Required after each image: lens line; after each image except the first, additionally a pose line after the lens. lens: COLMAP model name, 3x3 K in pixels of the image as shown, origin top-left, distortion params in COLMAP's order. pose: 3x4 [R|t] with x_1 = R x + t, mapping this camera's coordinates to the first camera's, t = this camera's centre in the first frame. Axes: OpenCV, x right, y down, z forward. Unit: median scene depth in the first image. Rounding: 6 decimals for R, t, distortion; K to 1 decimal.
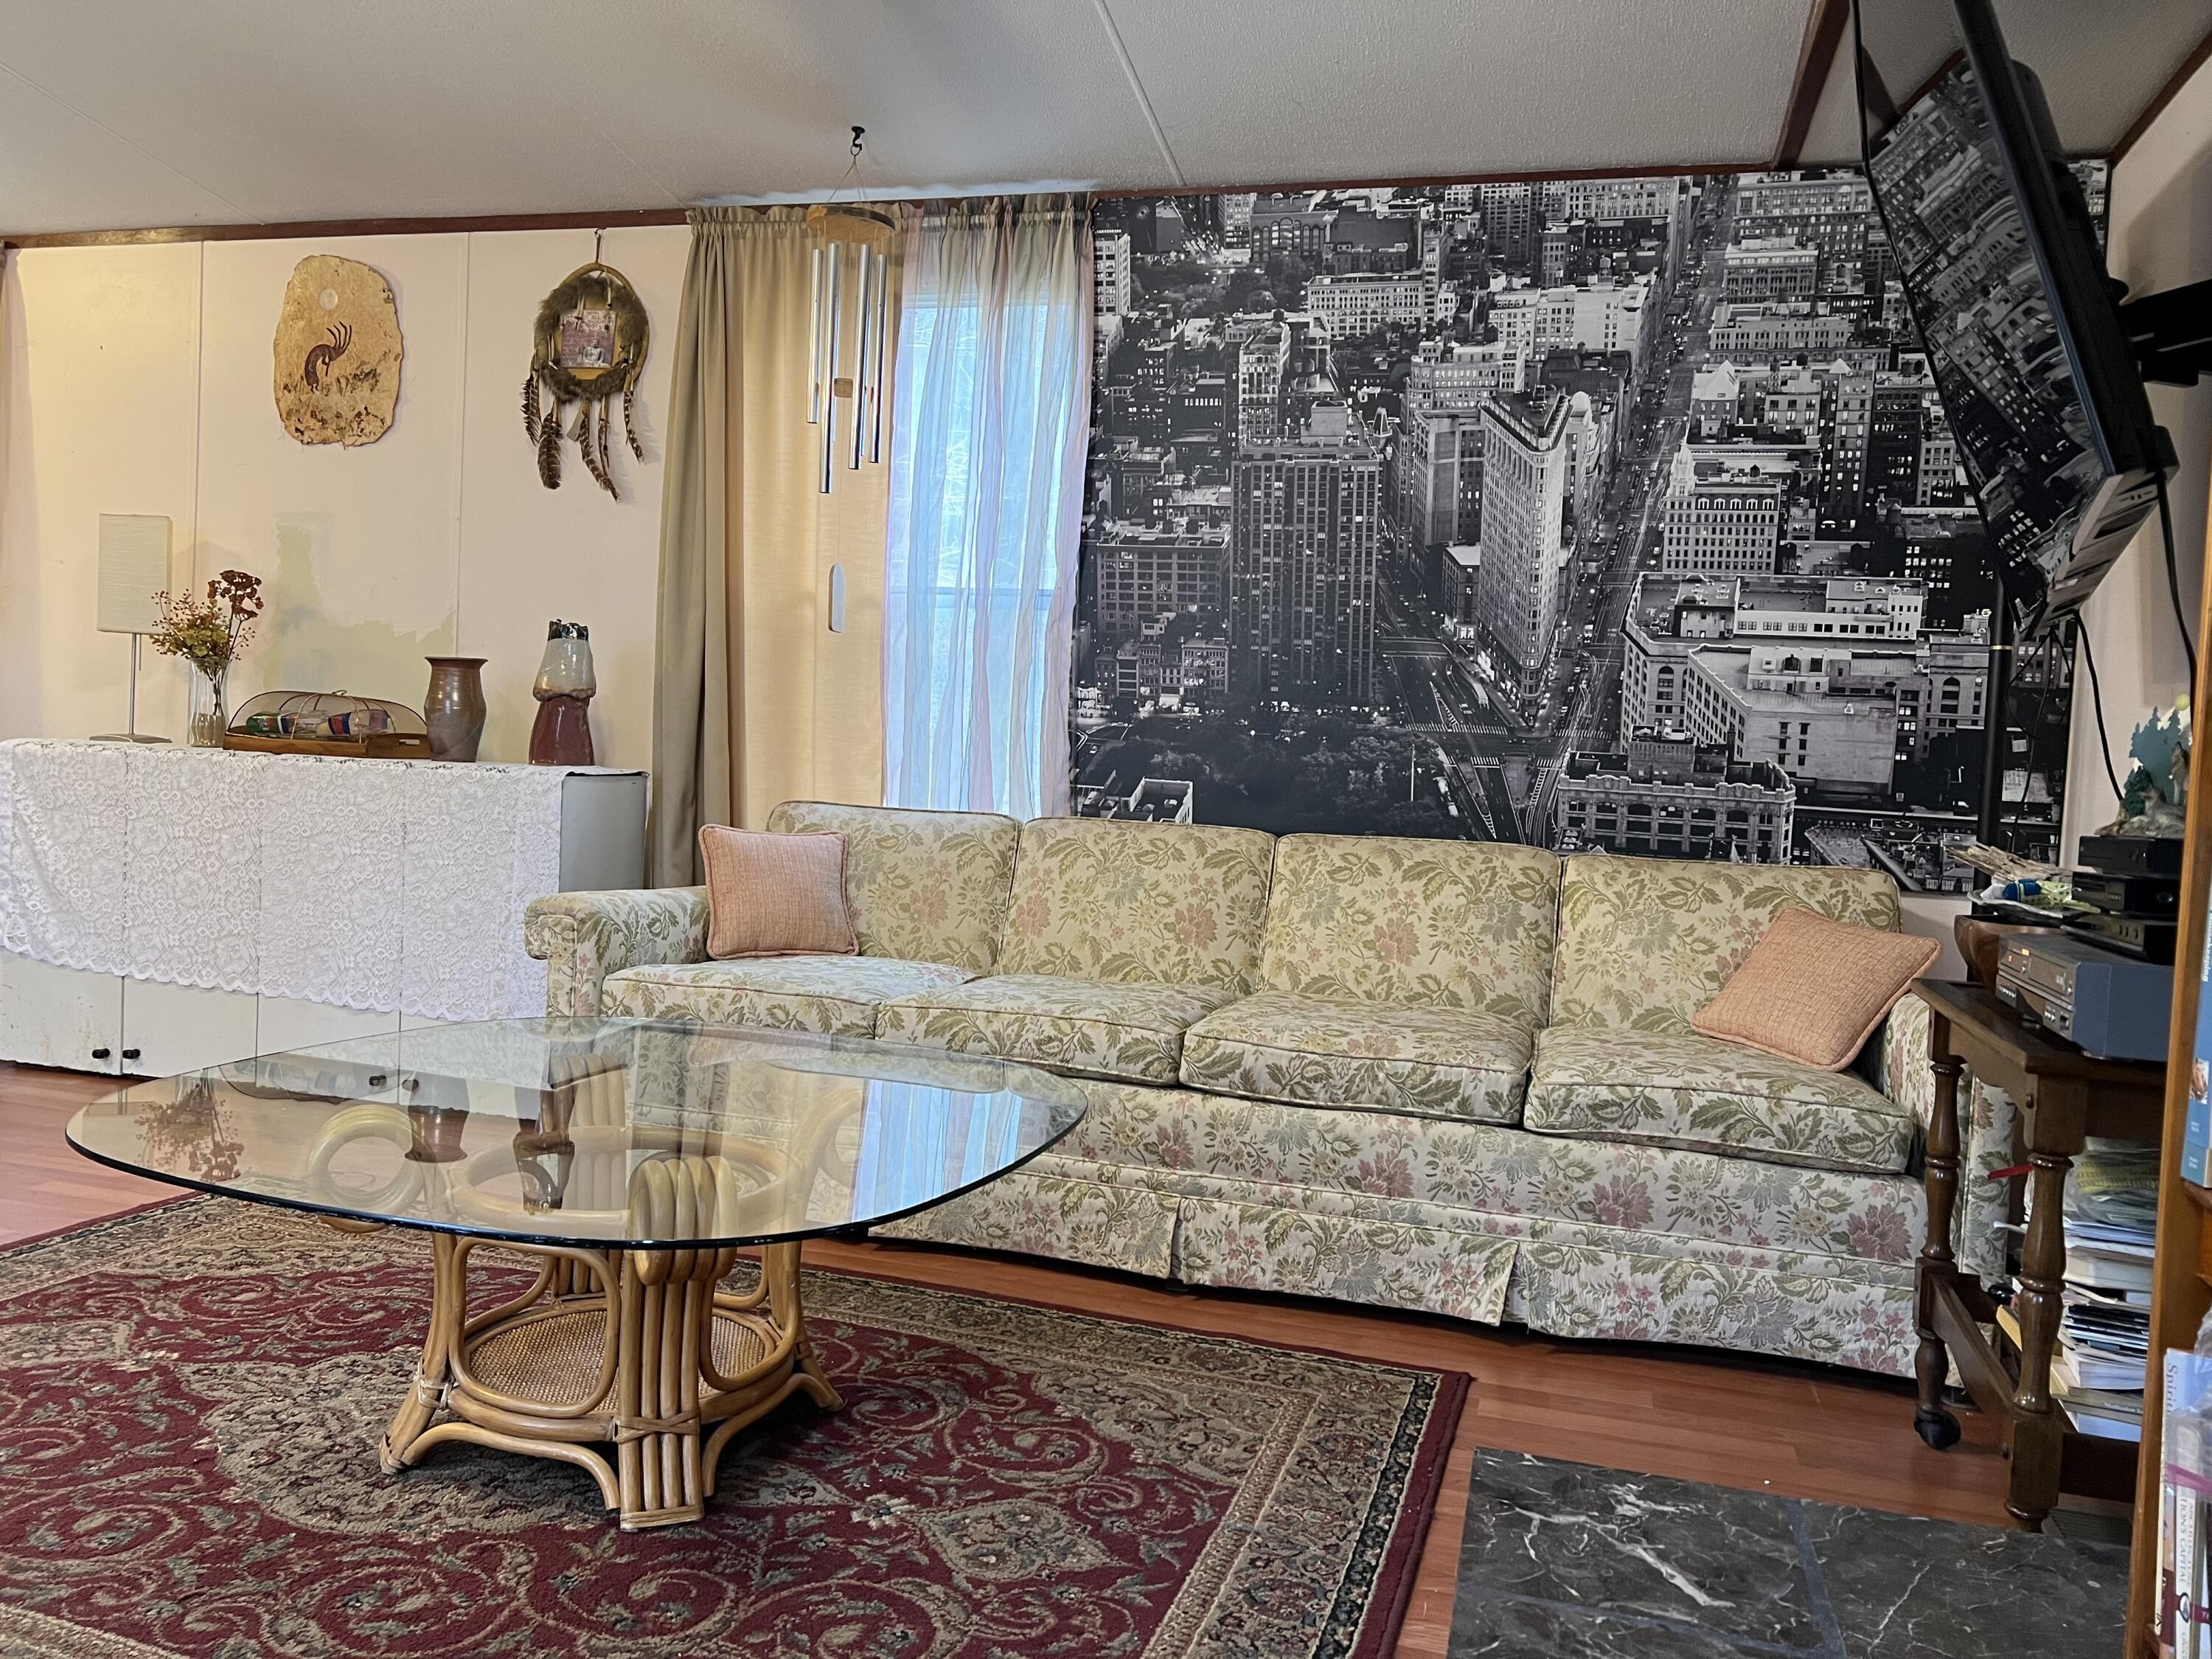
lens RADIAL K [[1608.8, 0, 1116.5], [0, 1608.8, 860.5], [0, 0, 1]] dist [0.093975, -0.174767]
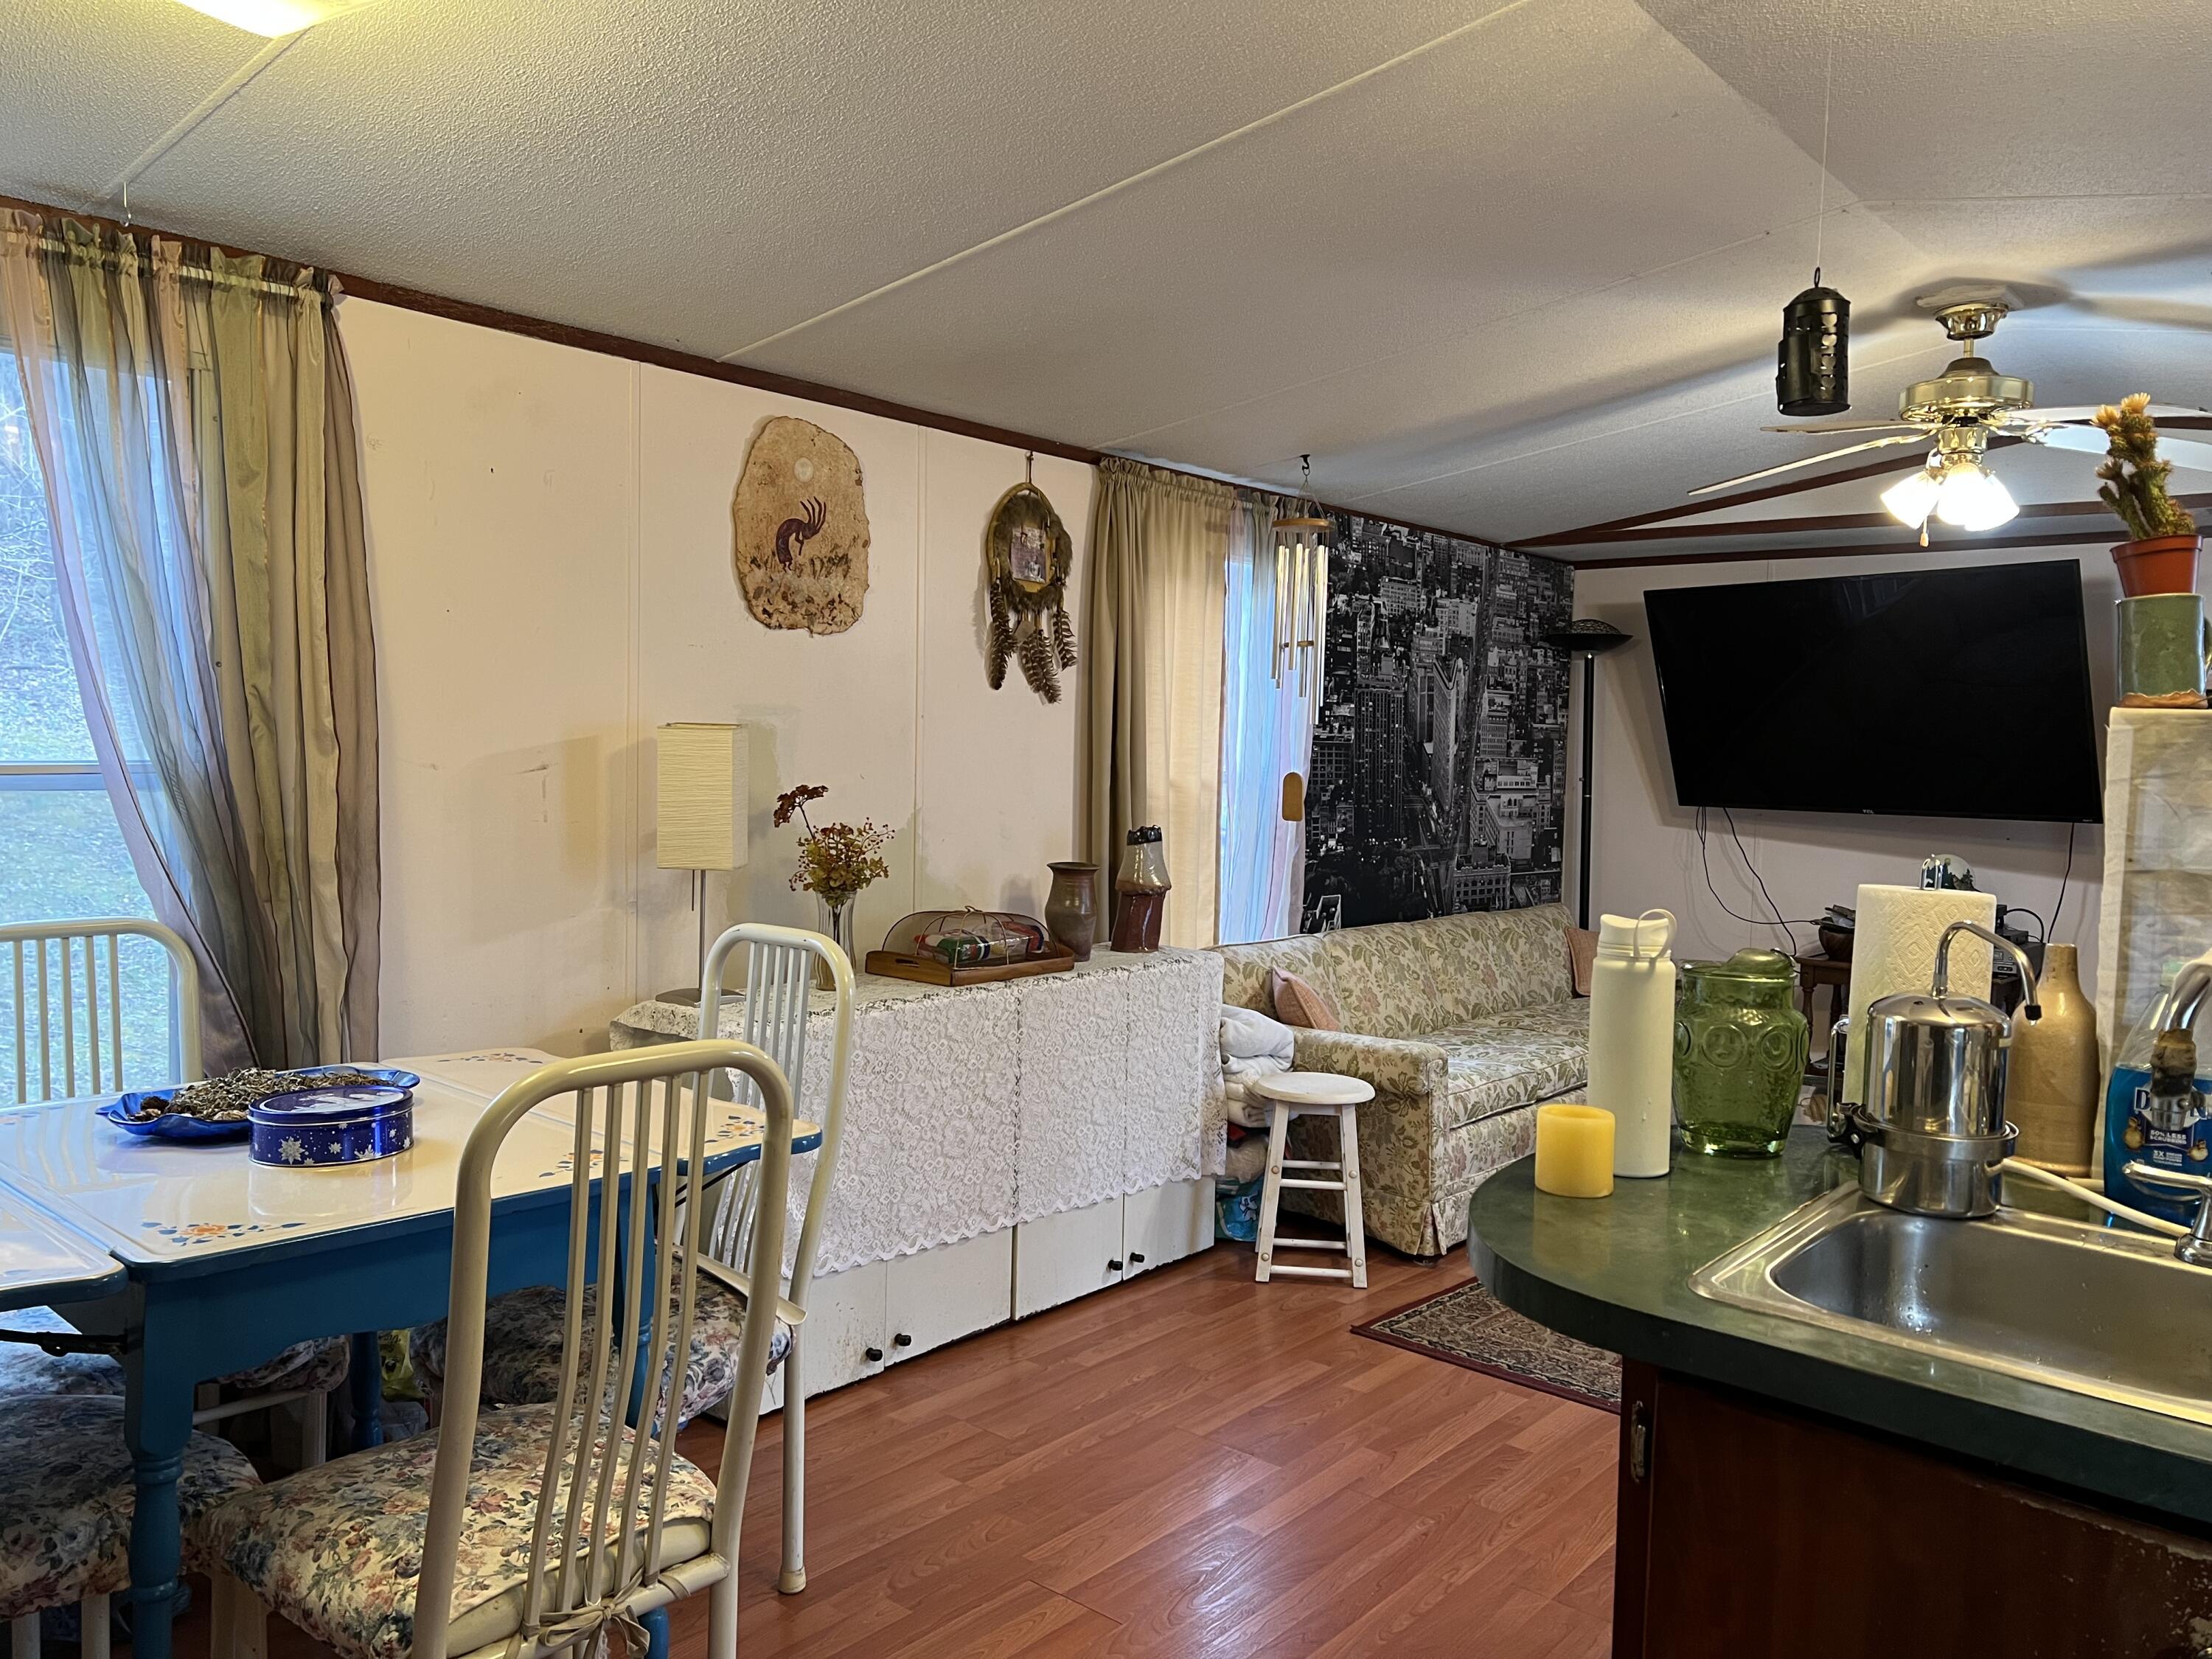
lens RADIAL K [[1646.5, 0, 1132.7], [0, 1646.5, 830.7], [0, 0, 1]] dist [0.102364, -0.000885]
pose [[0.417149, -0.092364, 0.904132, -1.502699], [0.047115, 0.995682, 0.079979, -0.254079], [-0.907616, 0.009235, 0.419700, 0.545481]]
